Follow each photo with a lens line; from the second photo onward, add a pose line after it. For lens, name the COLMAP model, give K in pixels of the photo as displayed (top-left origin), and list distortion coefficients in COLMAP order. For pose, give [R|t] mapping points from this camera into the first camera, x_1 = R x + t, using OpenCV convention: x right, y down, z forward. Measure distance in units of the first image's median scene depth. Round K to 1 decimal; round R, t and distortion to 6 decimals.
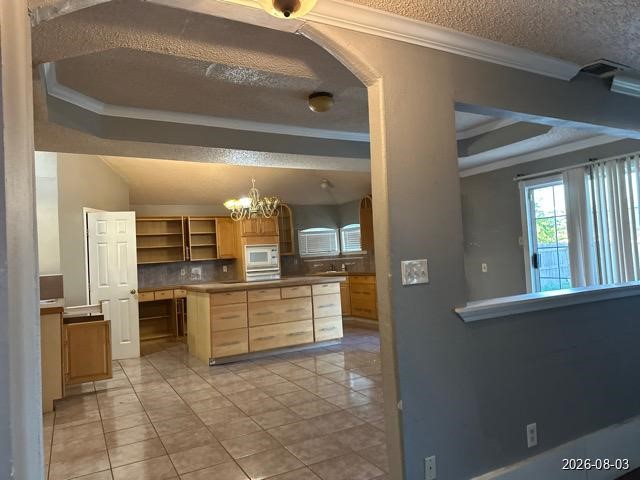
lens RADIAL K [[451.5, 0, 320.7], [0, 451.5, 238.6], [0, 0, 1]] dist [0.092011, -0.067459]
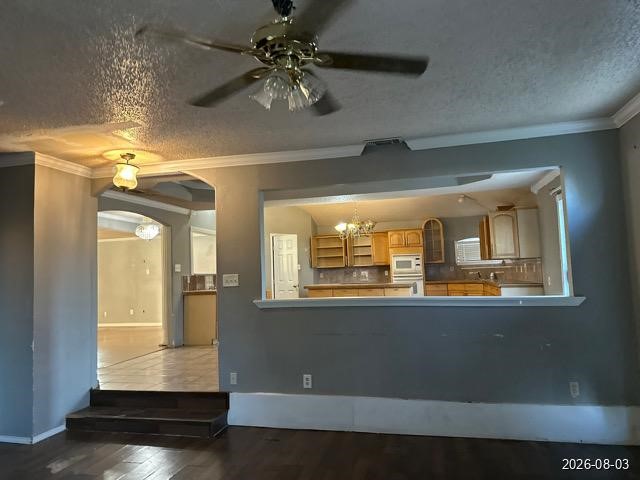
lens RADIAL K [[451.5, 0, 309.2], [0, 451.5, 231.9], [0, 0, 1]] dist [0.092011, -0.067459]
pose [[0.719389, -0.029936, -0.693962, 0.528928], [0.020787, 0.999551, -0.021570, -0.025716], [0.694297, 0.001092, 0.719688, -0.058211]]
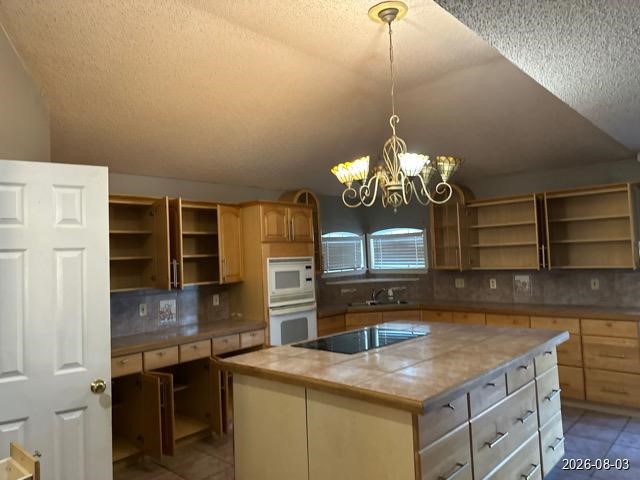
lens RADIAL K [[451.5, 0, 325.6], [0, 451.5, 243.1], [0, 0, 1]] dist [0.092011, -0.067459]
pose [[0.948031, 0.031259, 0.316638, -0.270384], [-0.028739, 0.999507, -0.012628, 0.001032], [-0.316876, 0.002872, 0.948463, 0.449002]]
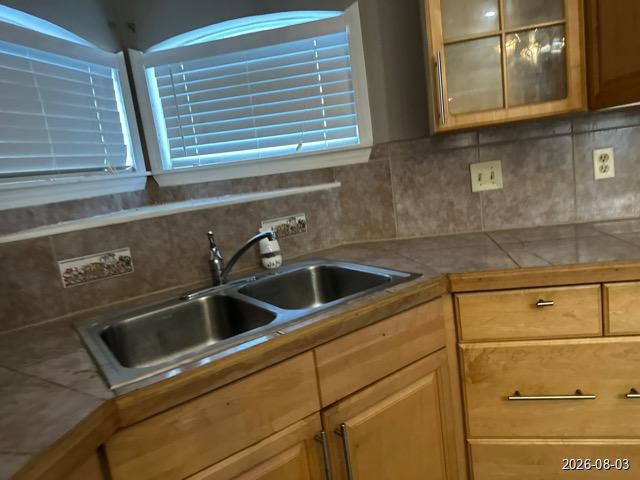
lens RADIAL K [[451.5, 0, 321.7], [0, 451.5, 236.7], [0, 0, 1]] dist [0.092011, -0.067459]
pose [[0.641371, -0.139408, 0.754459, -0.076943], [0.058305, 0.989366, 0.133248, 0.040898], [-0.765012, -0.041472, 0.642679, 0.951366]]
